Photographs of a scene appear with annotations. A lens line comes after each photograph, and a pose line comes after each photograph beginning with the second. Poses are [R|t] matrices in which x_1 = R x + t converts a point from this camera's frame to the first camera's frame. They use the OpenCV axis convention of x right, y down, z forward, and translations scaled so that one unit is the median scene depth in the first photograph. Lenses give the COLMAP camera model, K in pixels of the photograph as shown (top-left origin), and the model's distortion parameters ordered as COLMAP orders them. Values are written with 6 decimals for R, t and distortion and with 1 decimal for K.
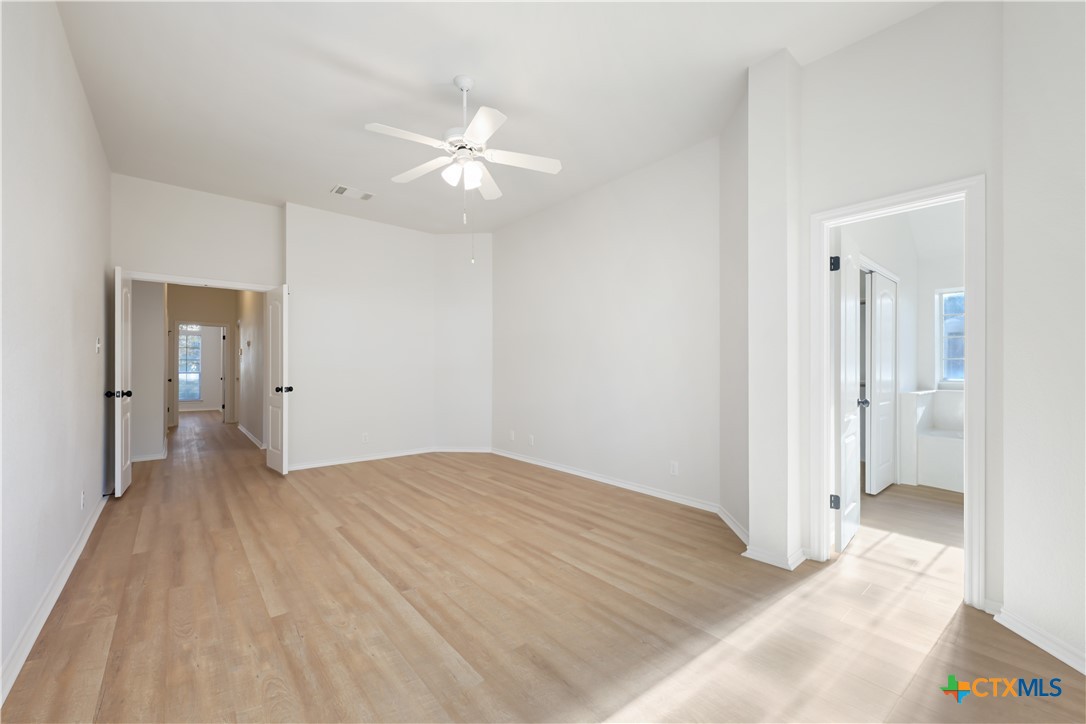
lens RADIAL K [[430.8, 0, 545.6], [0, 430.8, 367.7], [0, 0, 1]] dist [-0.000830, -0.000052]
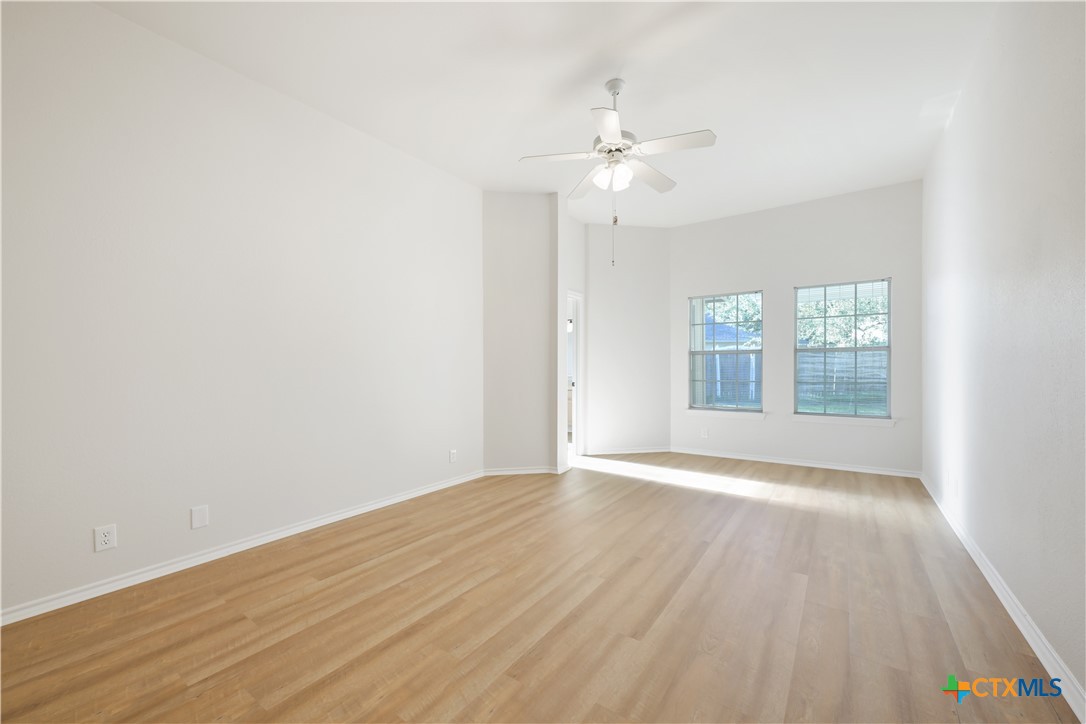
lens RADIAL K [[430.8, 0, 545.6], [0, 430.8, 367.7], [0, 0, 1]] dist [-0.000830, -0.000052]
pose [[-0.253878, -0.003506, 0.967230, -0.934415], [0.004351, 0.999979, 0.004766, 0.001878], [-0.967226, 0.005419, -0.253858, 1.167095]]
